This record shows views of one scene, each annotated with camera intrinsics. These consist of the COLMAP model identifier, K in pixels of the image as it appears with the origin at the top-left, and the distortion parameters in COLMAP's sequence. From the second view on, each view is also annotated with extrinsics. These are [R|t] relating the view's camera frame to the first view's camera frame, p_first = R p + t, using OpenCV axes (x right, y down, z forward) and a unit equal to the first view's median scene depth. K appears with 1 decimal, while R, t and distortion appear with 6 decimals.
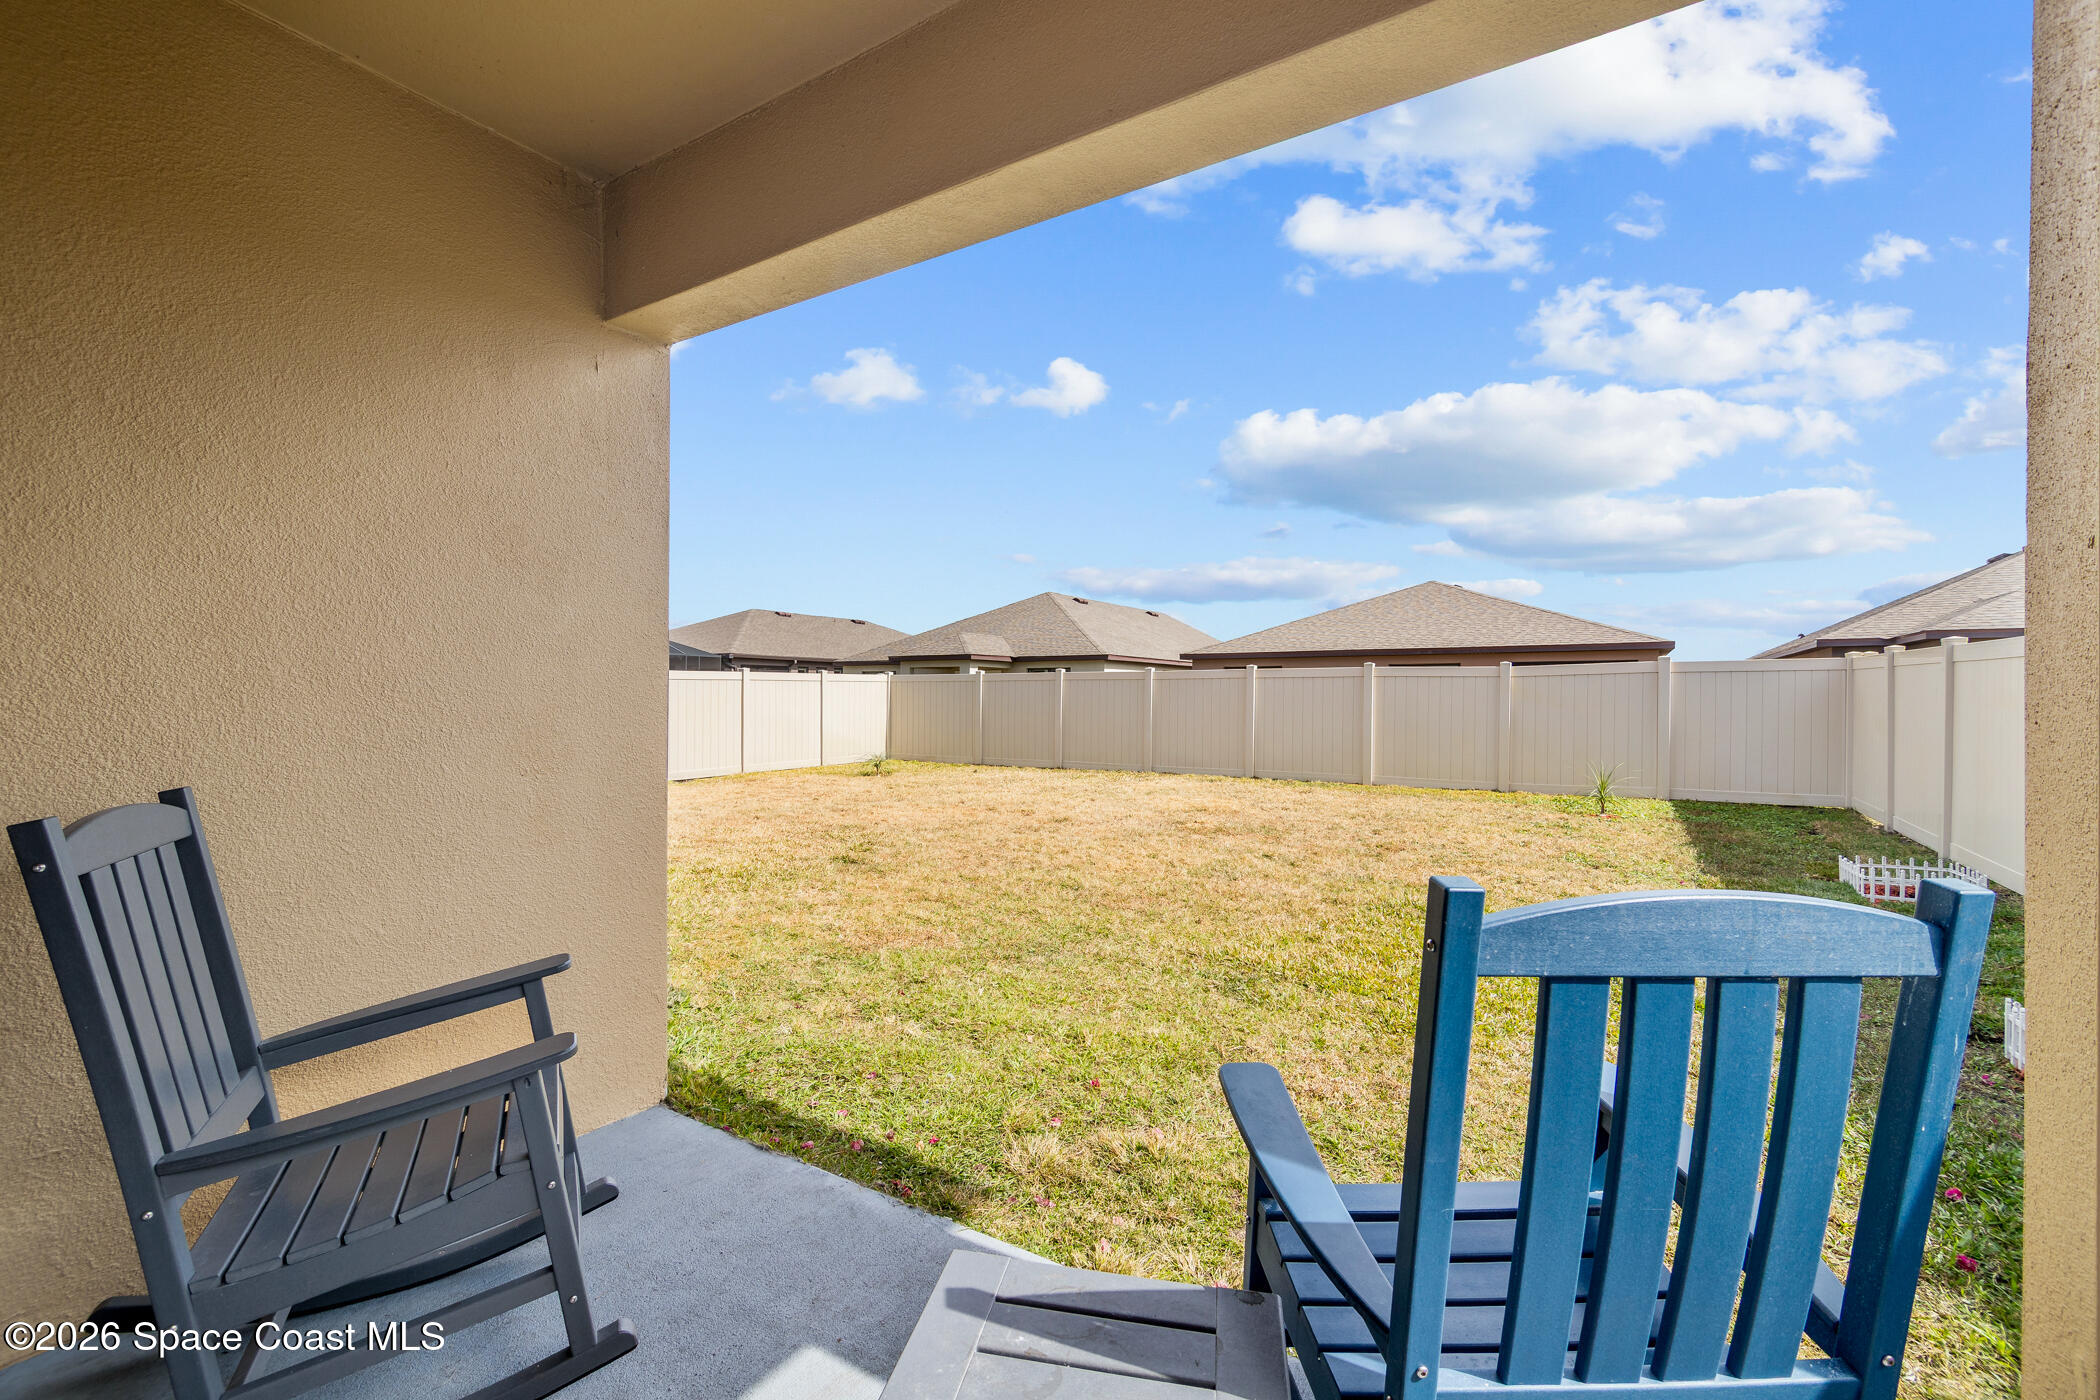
lens RADIAL K [[904.5, 0, 1042.3], [0, 904.5, 708.3], [0, 0, 1]] dist [0.000207, -0.000205]
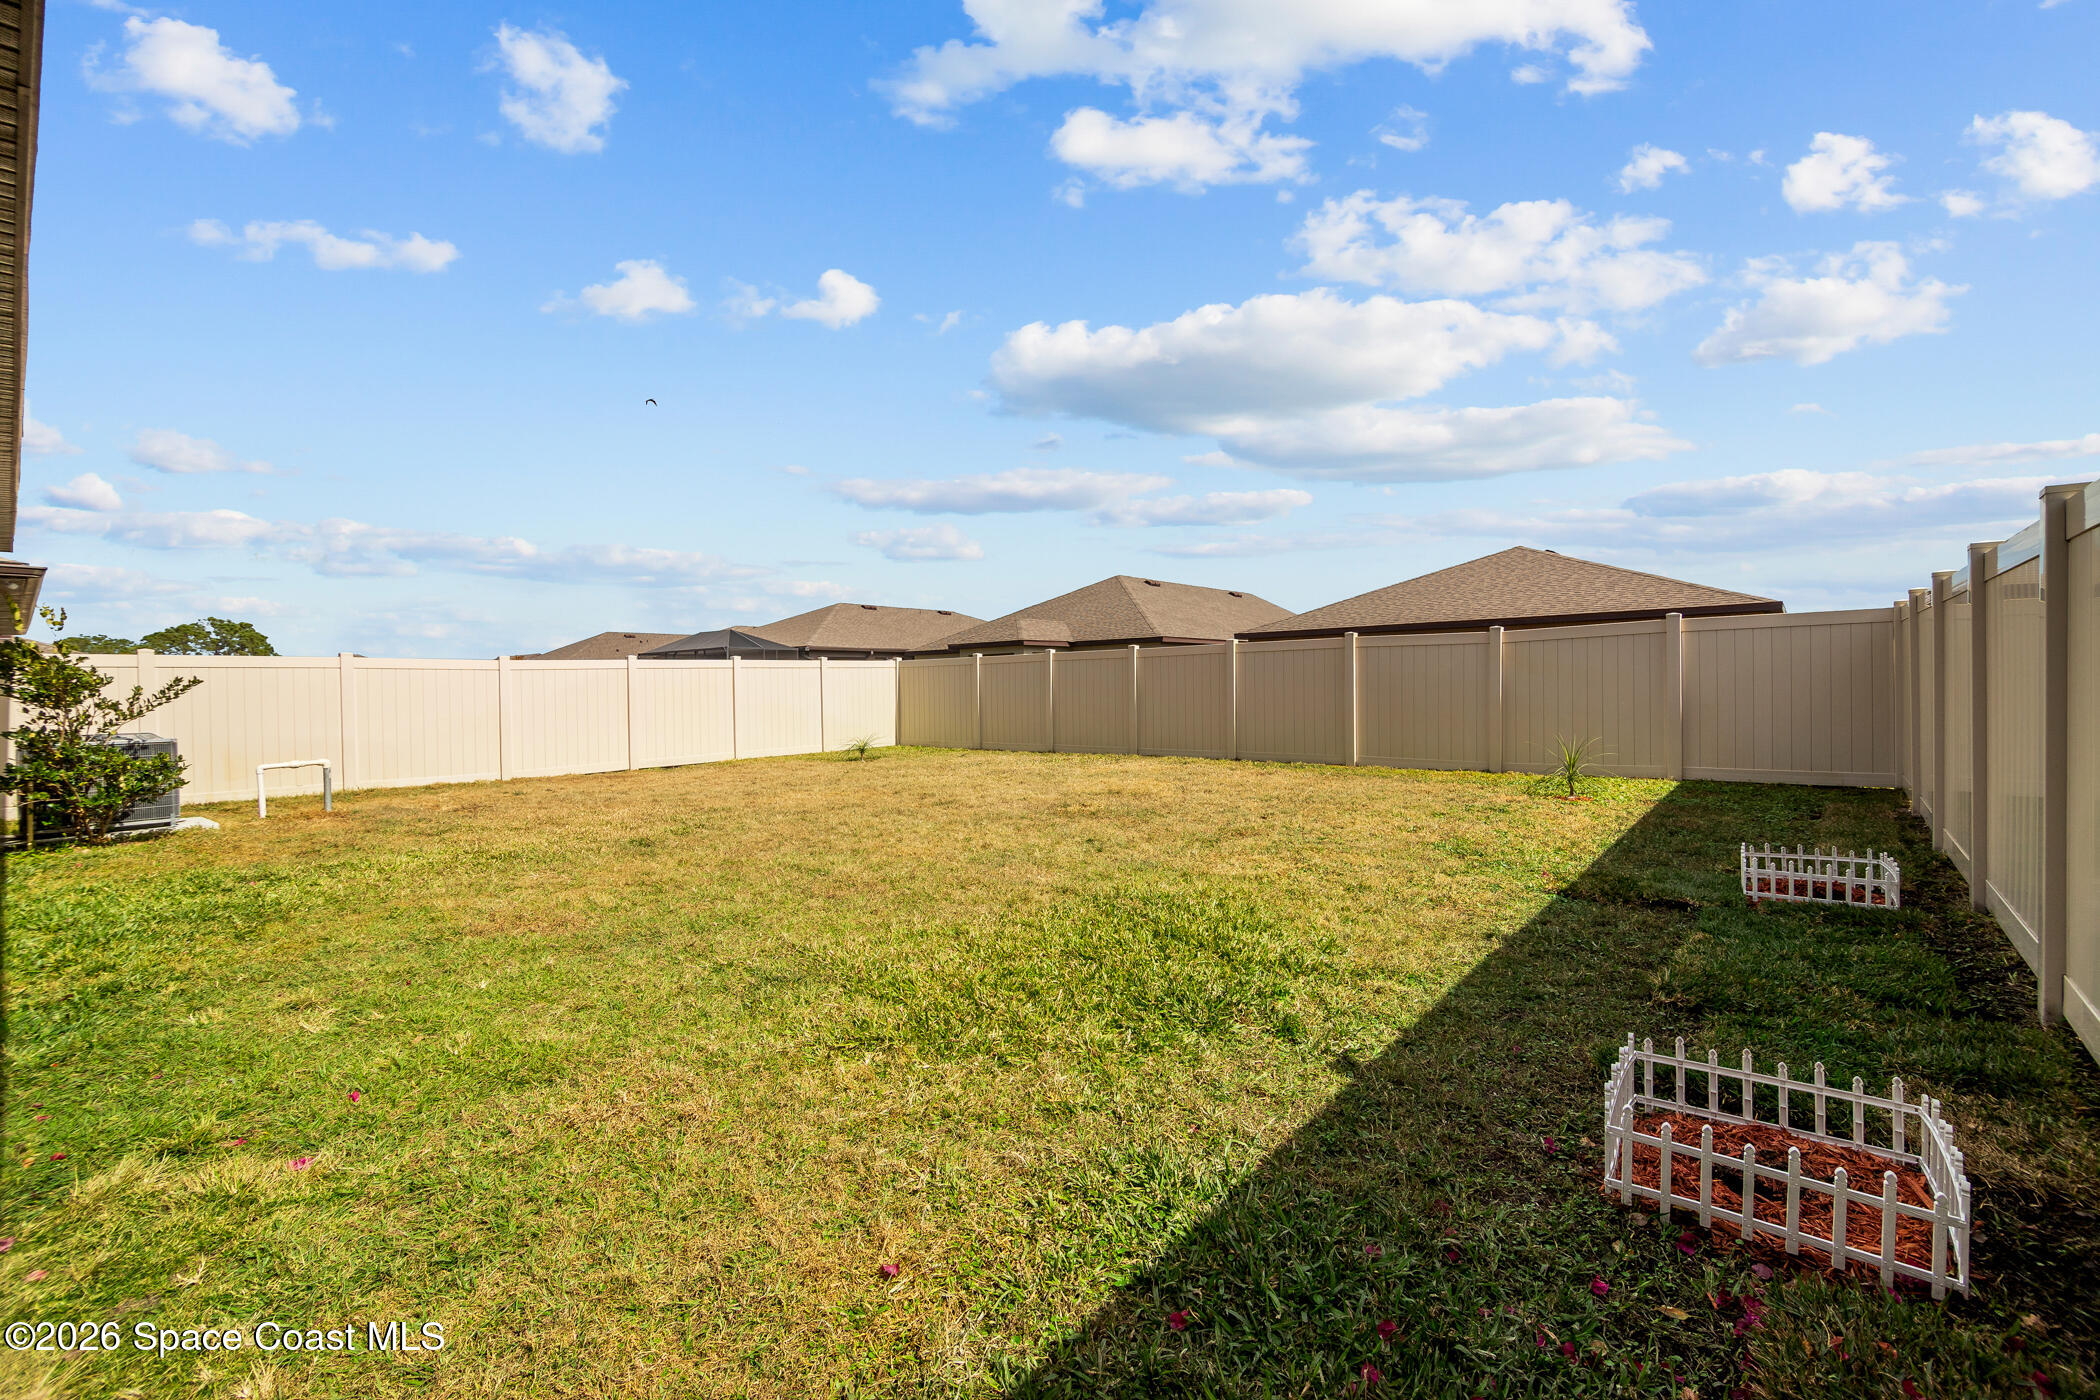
lens RADIAL K [[904.5, 0, 1057.6], [0, 904.5, 695.4], [0, 0, 1]] dist [0.000207, -0.000205]
pose [[0.999939, -0.004901, 0.009905, 0.260131], [0.004907, 0.999988, -0.000616, 0.086689], [-0.009902, 0.000665, 0.999951, -0.004561]]
